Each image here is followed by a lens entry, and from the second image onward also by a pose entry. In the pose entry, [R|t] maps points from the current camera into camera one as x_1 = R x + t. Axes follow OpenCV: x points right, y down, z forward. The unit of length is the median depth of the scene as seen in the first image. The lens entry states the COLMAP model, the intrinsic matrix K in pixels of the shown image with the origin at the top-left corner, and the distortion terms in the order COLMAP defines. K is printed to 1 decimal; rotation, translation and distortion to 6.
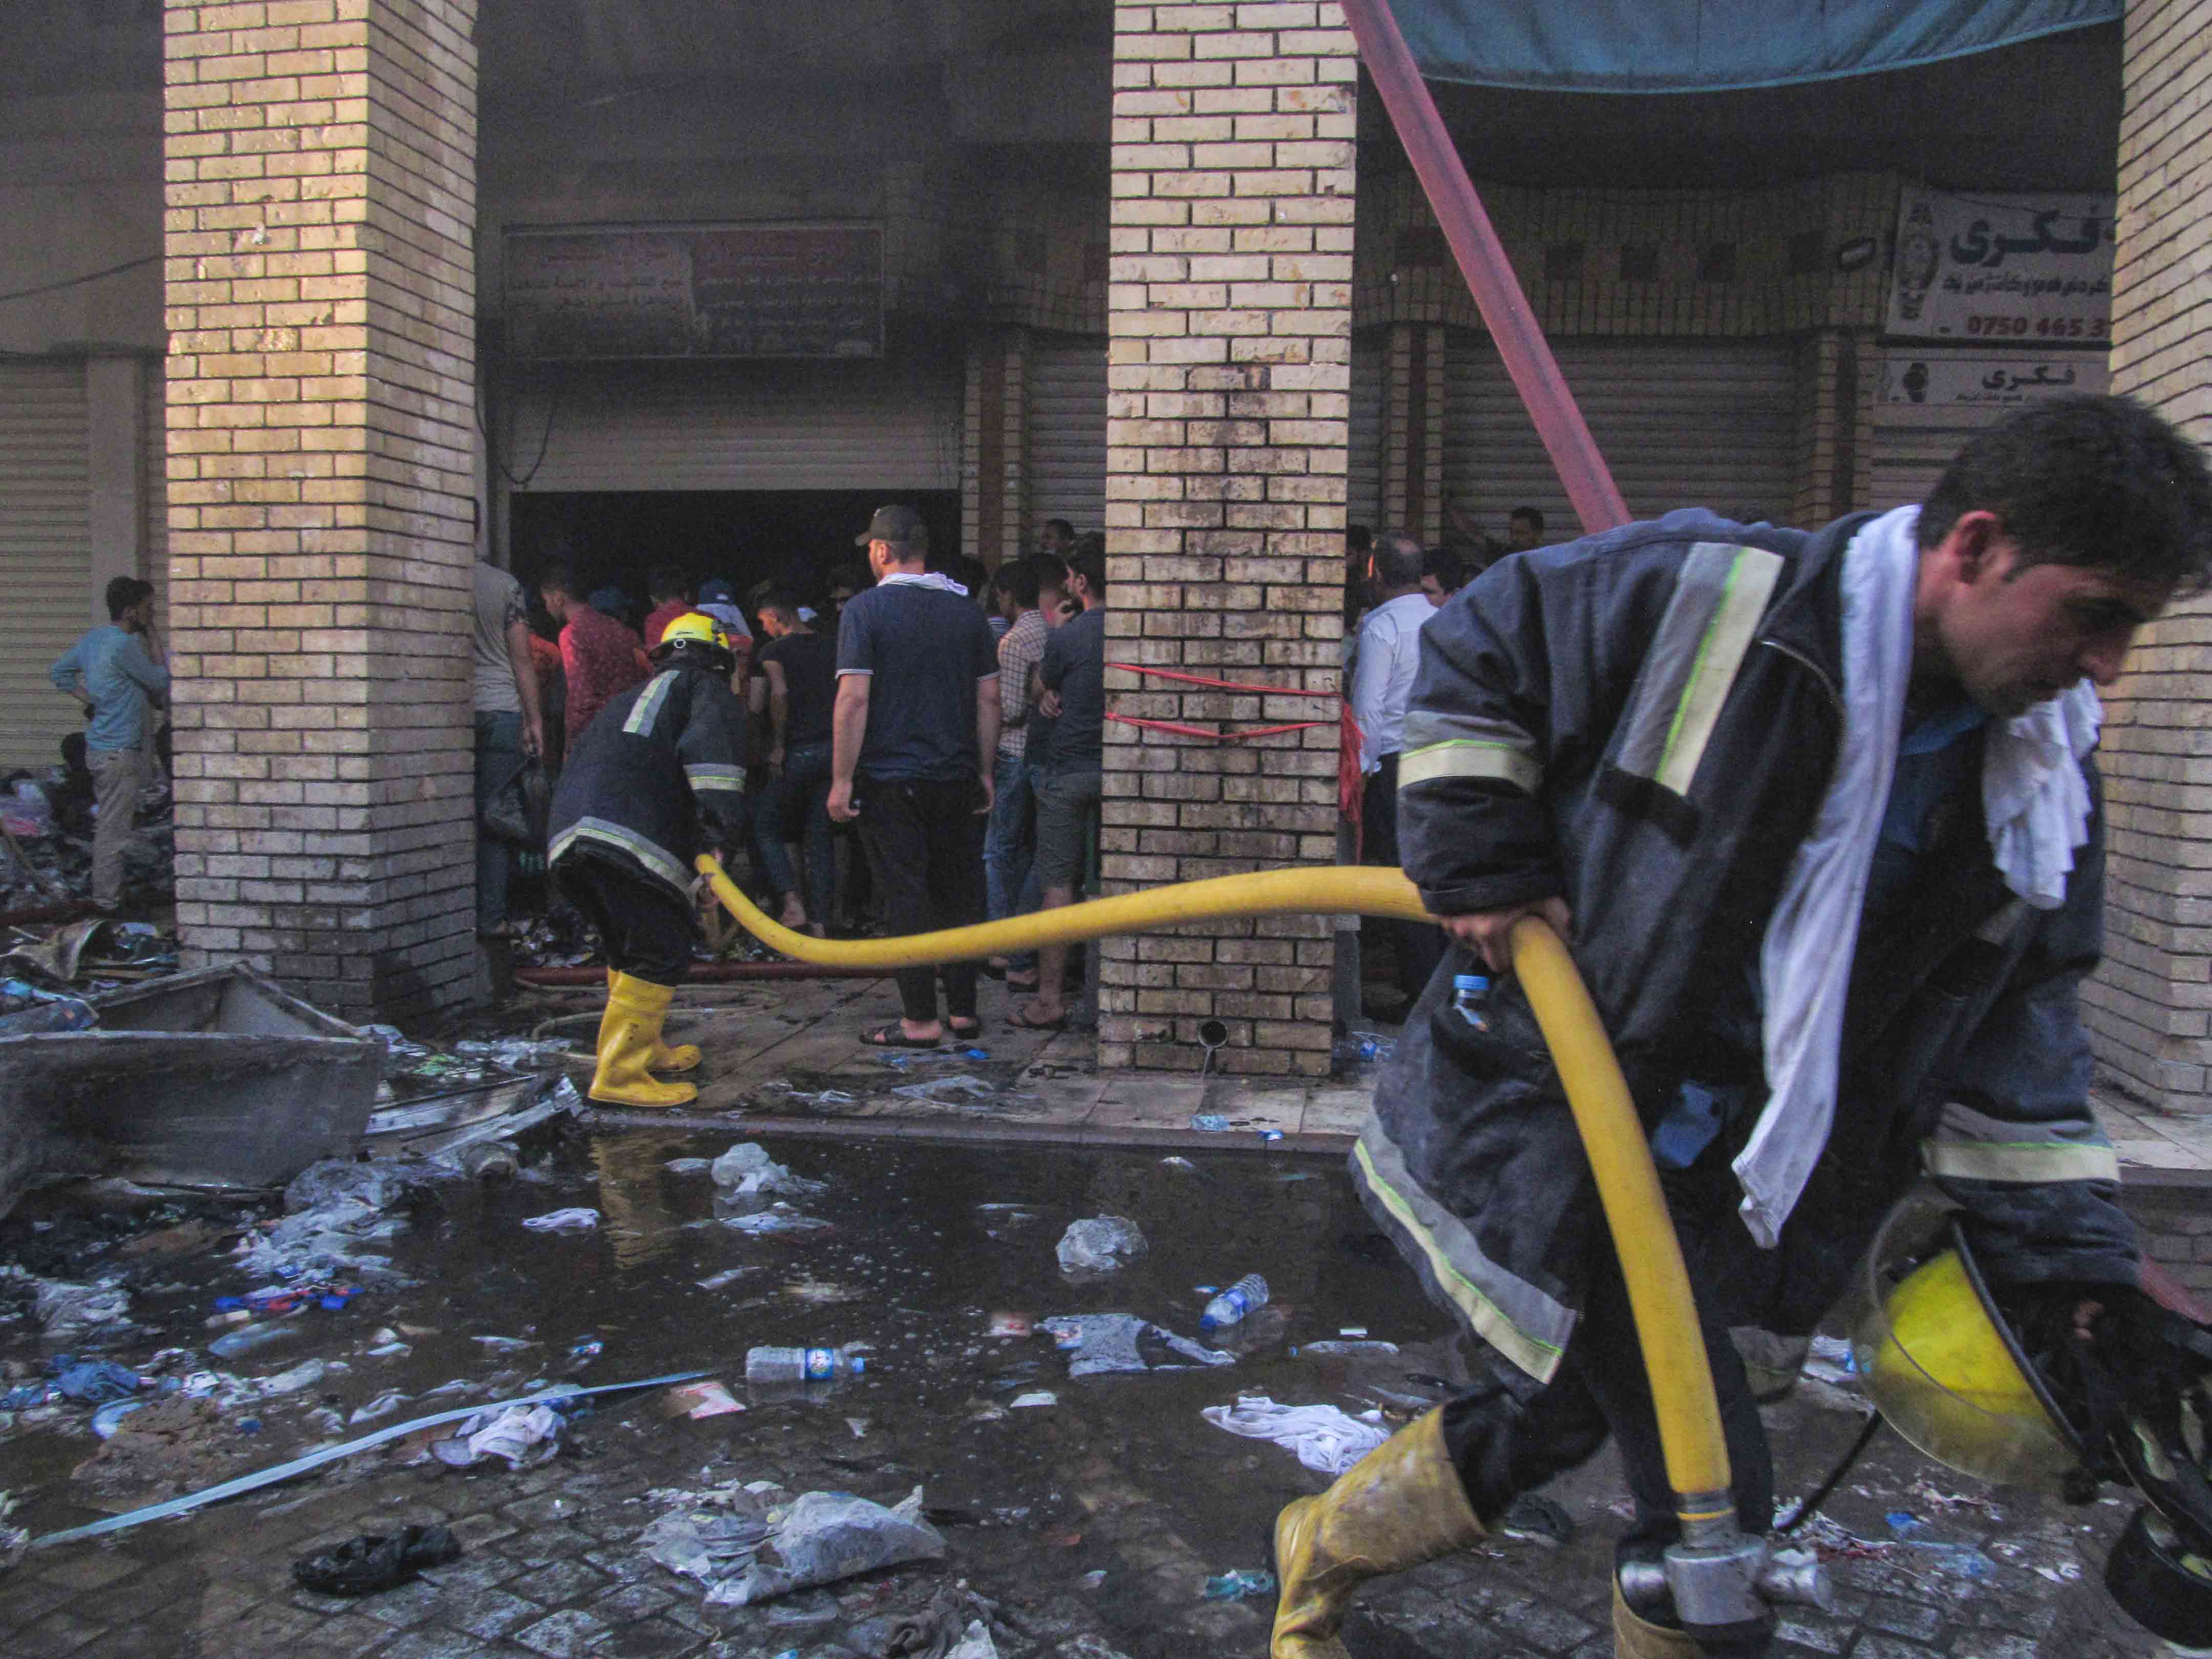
lens RADIAL K [[1806.1, 0, 1110.3], [0, 1806.1, 839.1], [0, 0, 1]] dist [-0.083188, 0.030775]
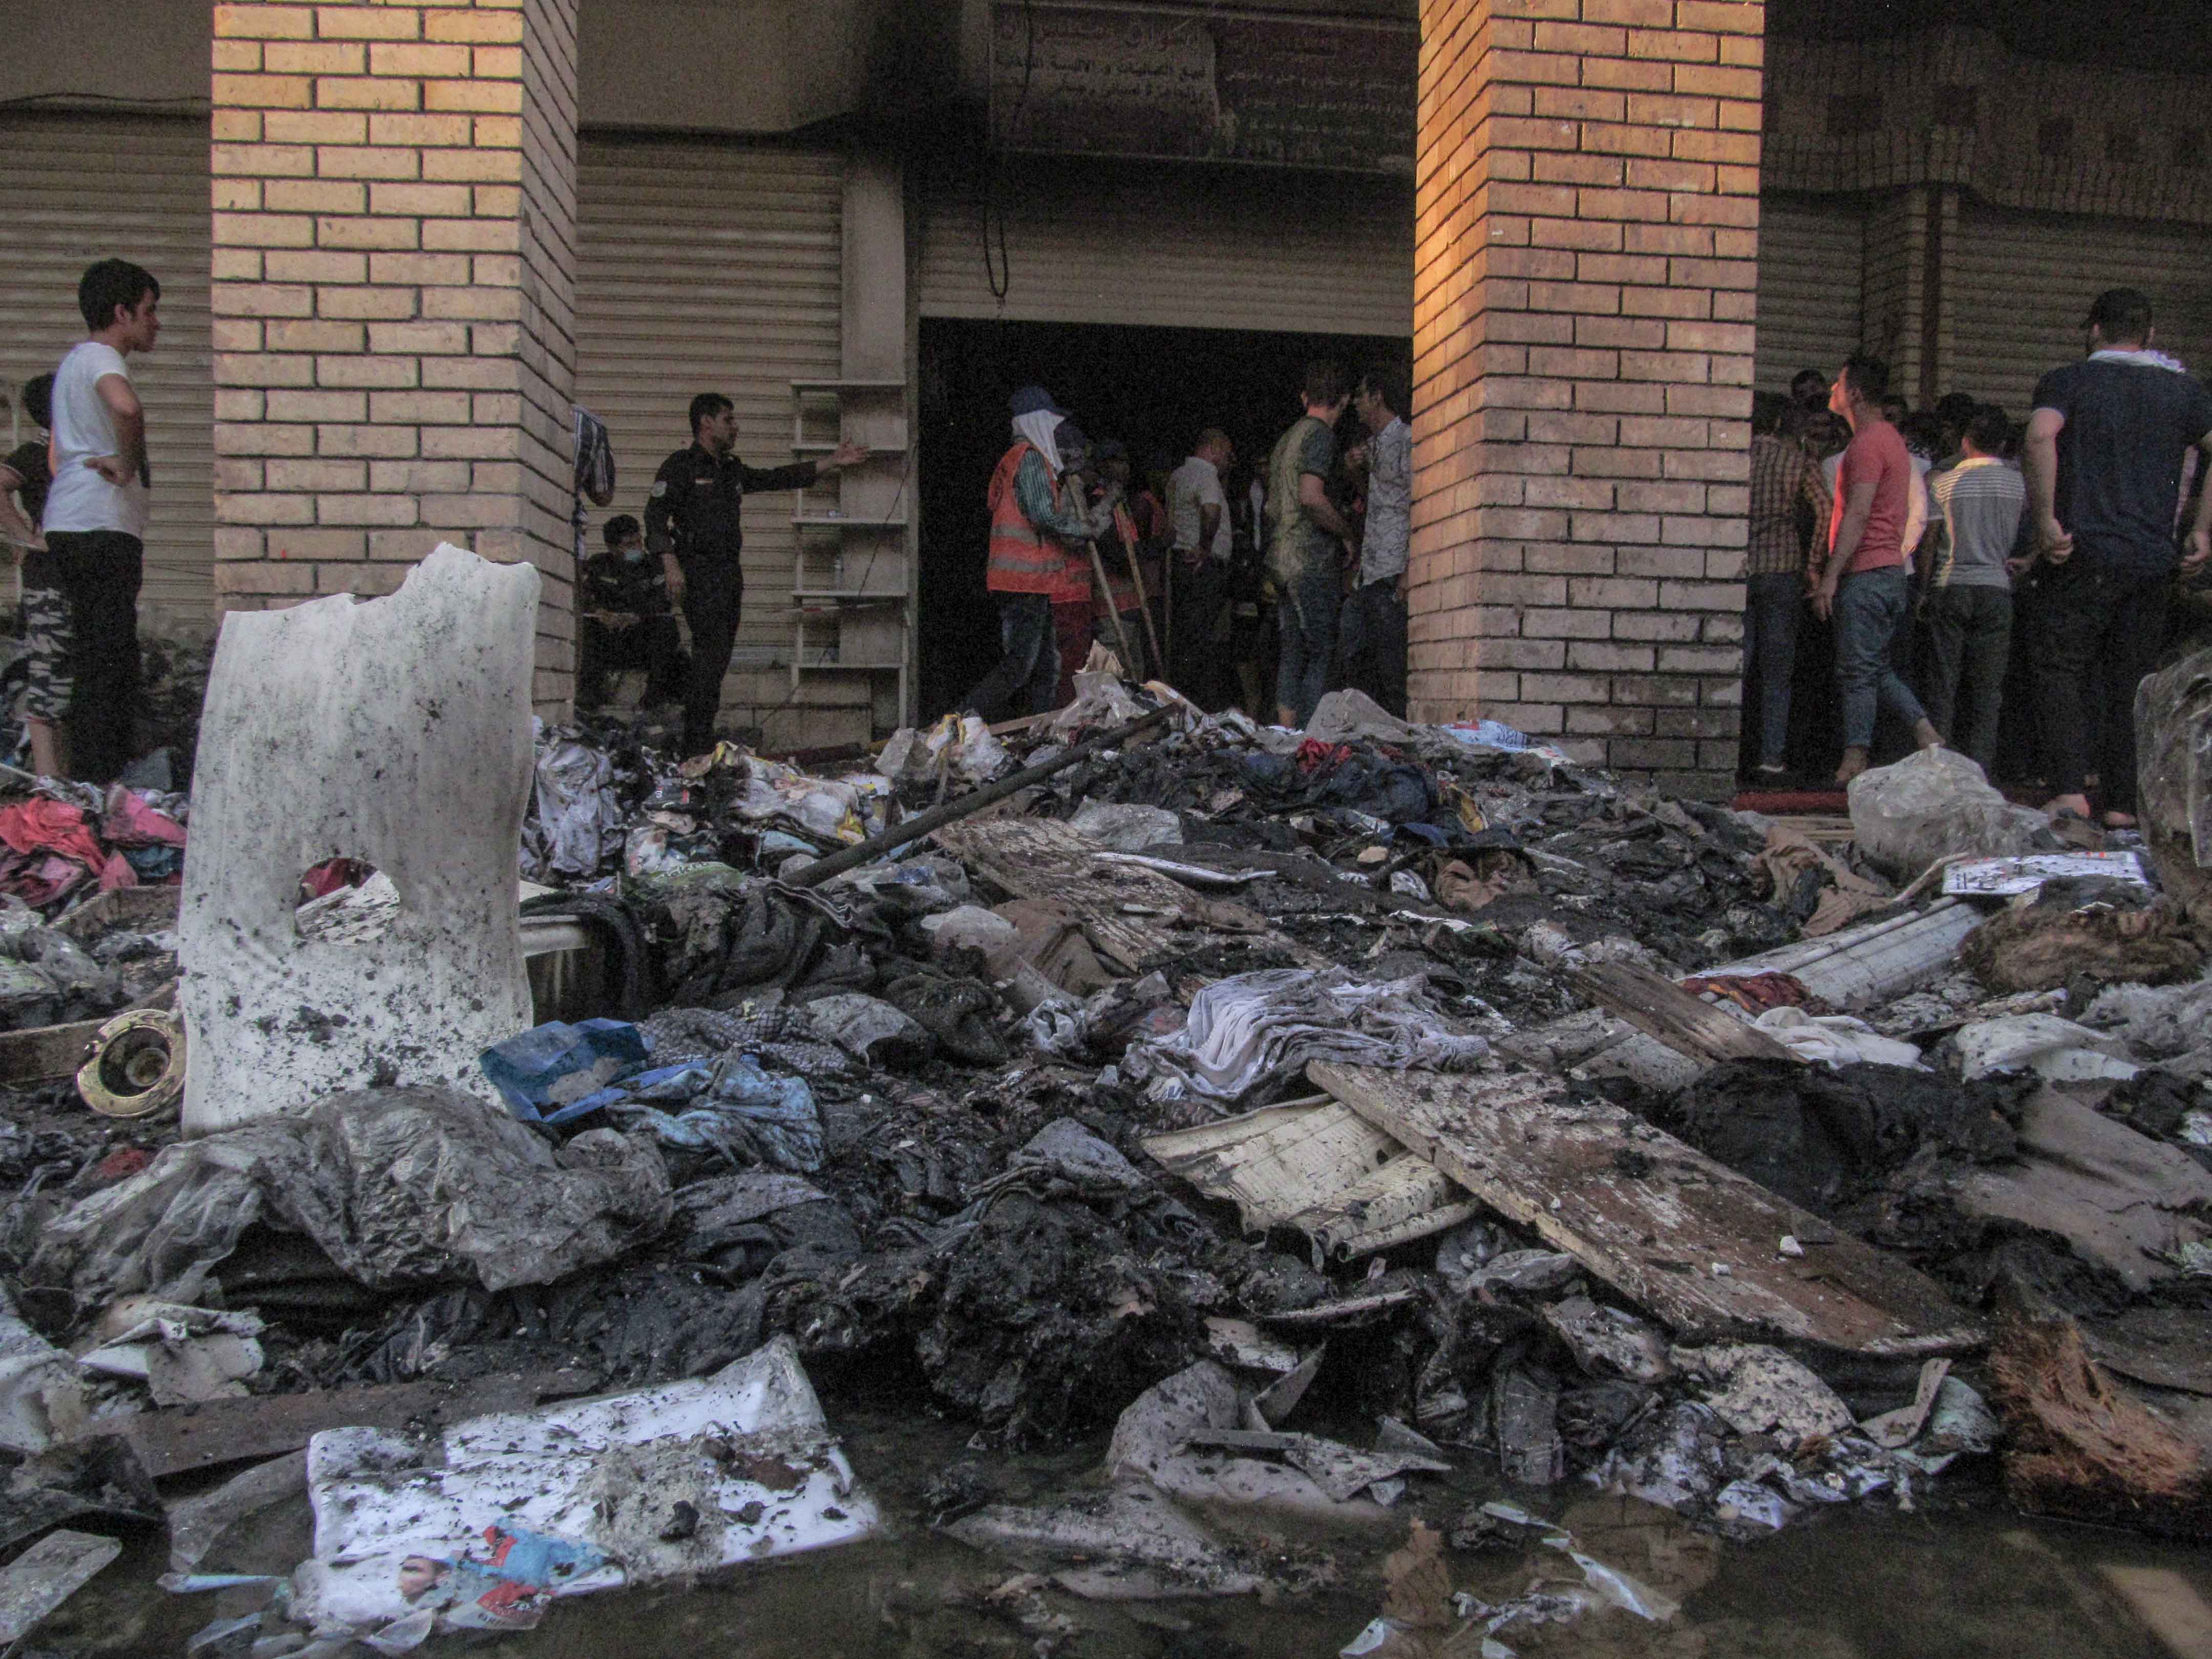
lens RADIAL K [[1806.1, 0, 1104.0], [0, 1806.1, 834.9], [0, 0, 1]] dist [-0.083188, 0.030775]
pose [[0.981286, -0.004865, 0.192493, -0.471546], [0.003502, 0.999966, 0.007420, 0.056515], [-0.192523, -0.006607, 0.981270, 0.153743]]
